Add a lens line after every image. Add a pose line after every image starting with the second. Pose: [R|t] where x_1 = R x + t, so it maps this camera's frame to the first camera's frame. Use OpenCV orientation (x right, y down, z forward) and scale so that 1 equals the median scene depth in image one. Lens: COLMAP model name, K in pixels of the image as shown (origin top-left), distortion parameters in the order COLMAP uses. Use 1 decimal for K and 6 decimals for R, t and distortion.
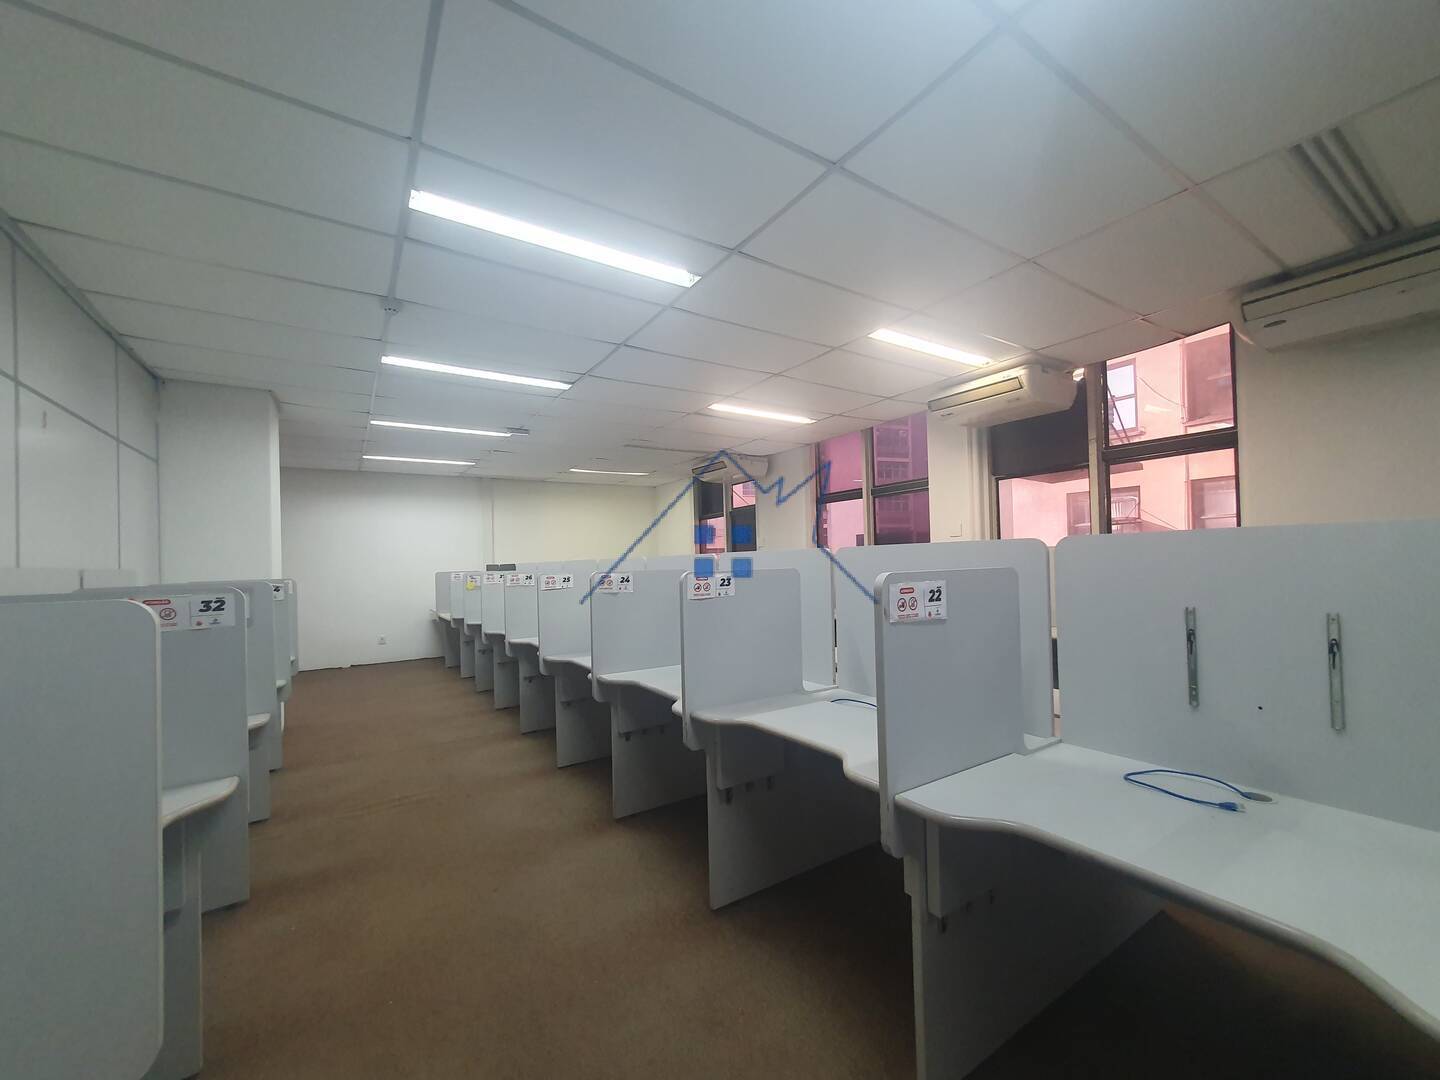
lens RADIAL K [[566.1, 0, 716.6], [0, 566.1, 550.3], [0, 0, 1]] dist [0.016181, 0.000053]
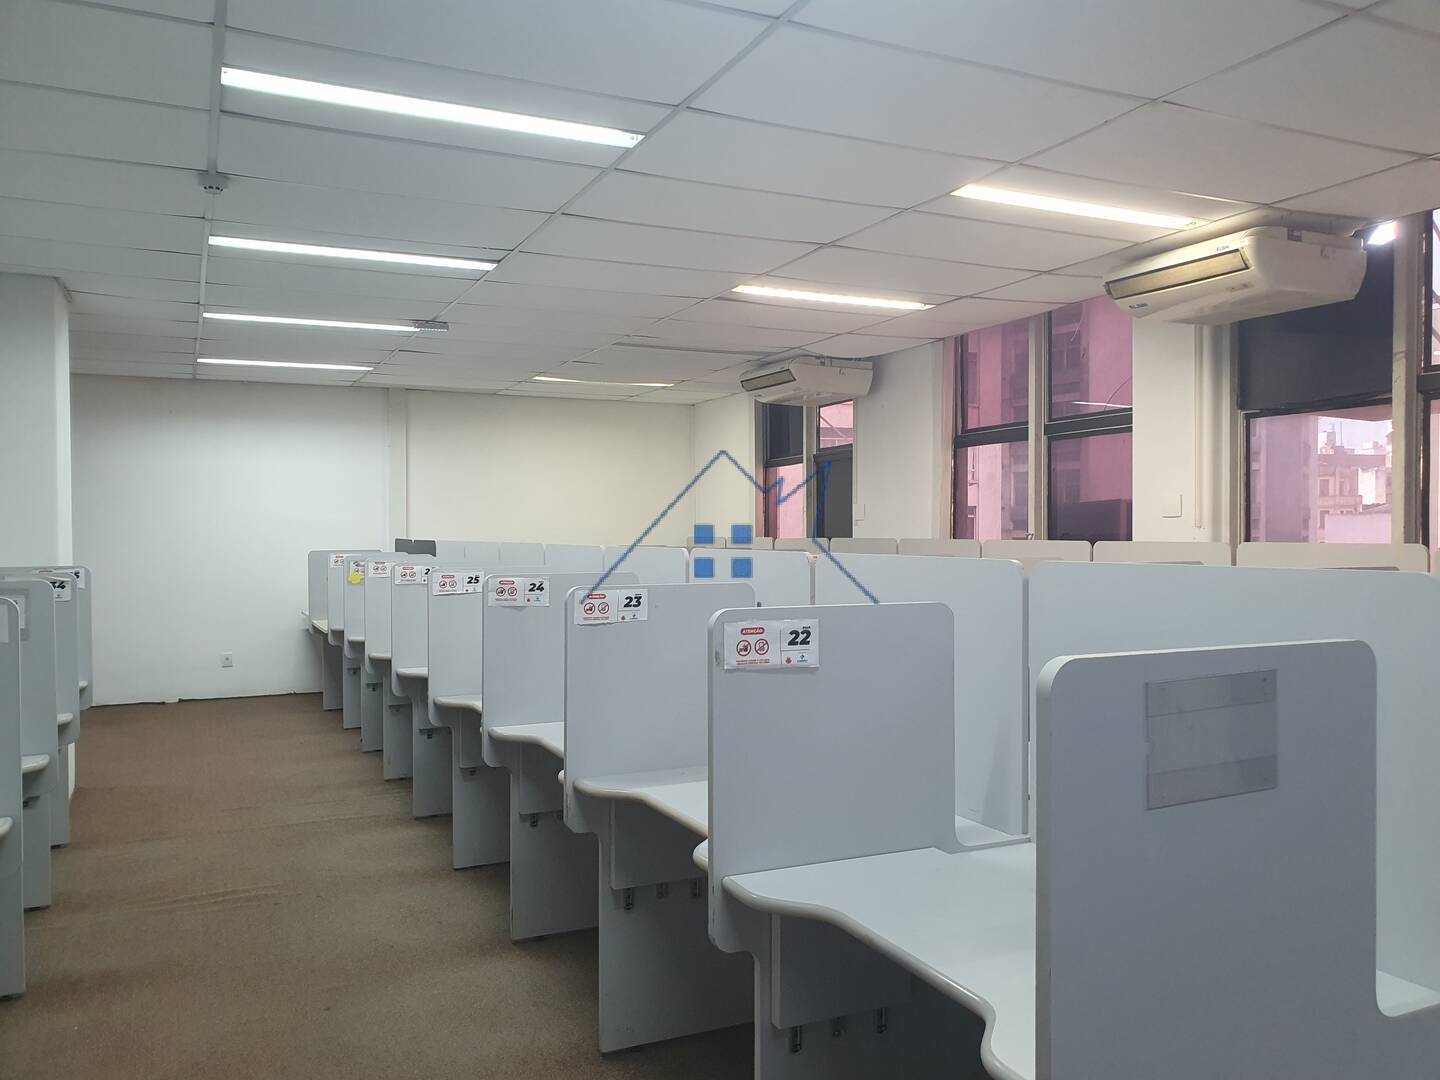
lens RADIAL K [[1130.5, 0, 720.8], [0, 1130.5, 534.1], [0, 0, 1]] dist [0.025197, -0.002487]
pose [[0.989921, 0.024035, -0.139563, 0.171173], [-0.020239, 0.999387, 0.028552, -0.037936], [0.140164, -0.025440, 0.989801, -0.204688]]
